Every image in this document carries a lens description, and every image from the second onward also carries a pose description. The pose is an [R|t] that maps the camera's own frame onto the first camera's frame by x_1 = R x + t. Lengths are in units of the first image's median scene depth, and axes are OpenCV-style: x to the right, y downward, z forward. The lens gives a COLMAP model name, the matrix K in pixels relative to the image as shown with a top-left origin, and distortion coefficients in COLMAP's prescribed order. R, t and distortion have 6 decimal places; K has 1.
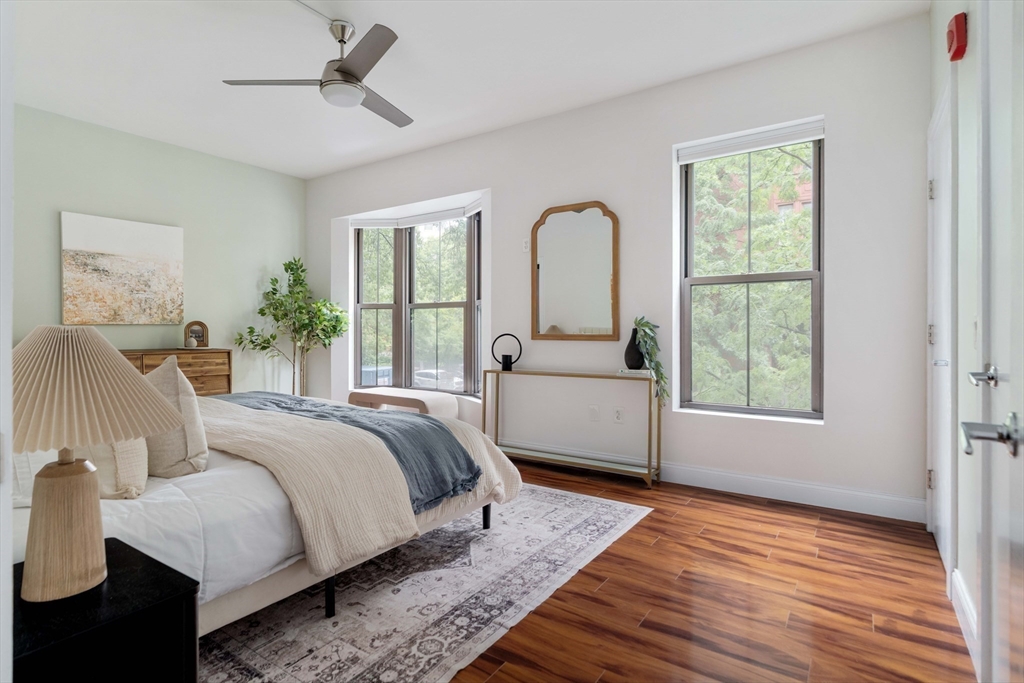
lens RADIAL K [[528.7, 0, 508.9], [0, 528.7, 322.6], [0, 0, 1]] dist [-0.000646, 0.000806]
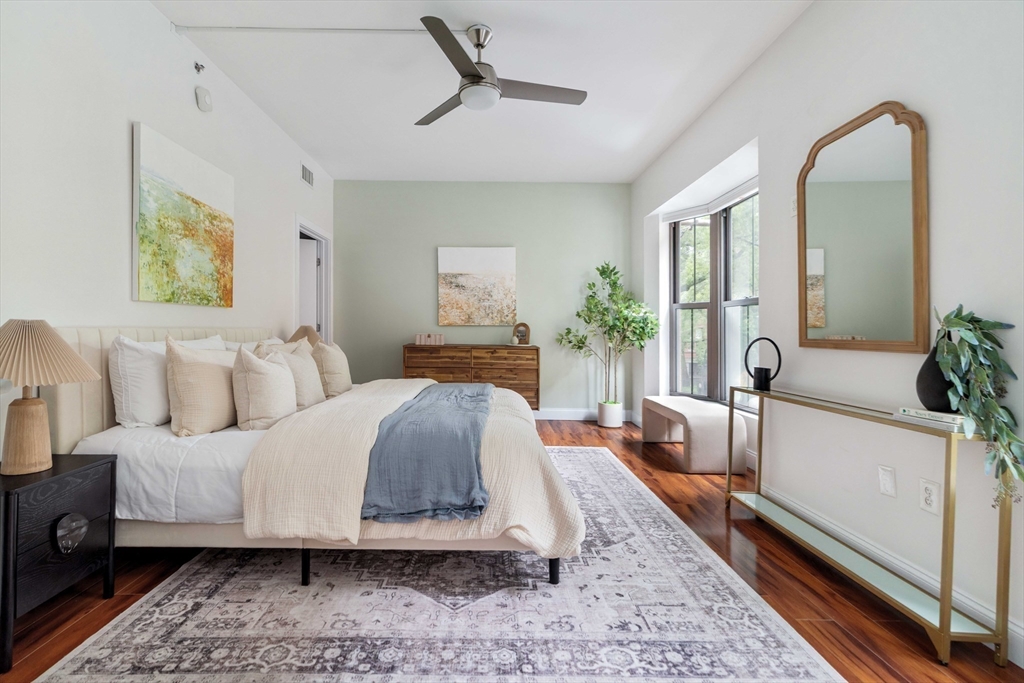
lens RADIAL K [[497.6, 0, 510.1], [0, 497.6, 324.7], [0, 0, 1]] dist [-0.003562, -0.000358]
pose [[0.564537, -0.003912, -0.825398, 0.406608], [-0.002374, 0.999977, -0.006363, 0.010641], [0.825404, 0.005552, 0.564515, 0.410072]]
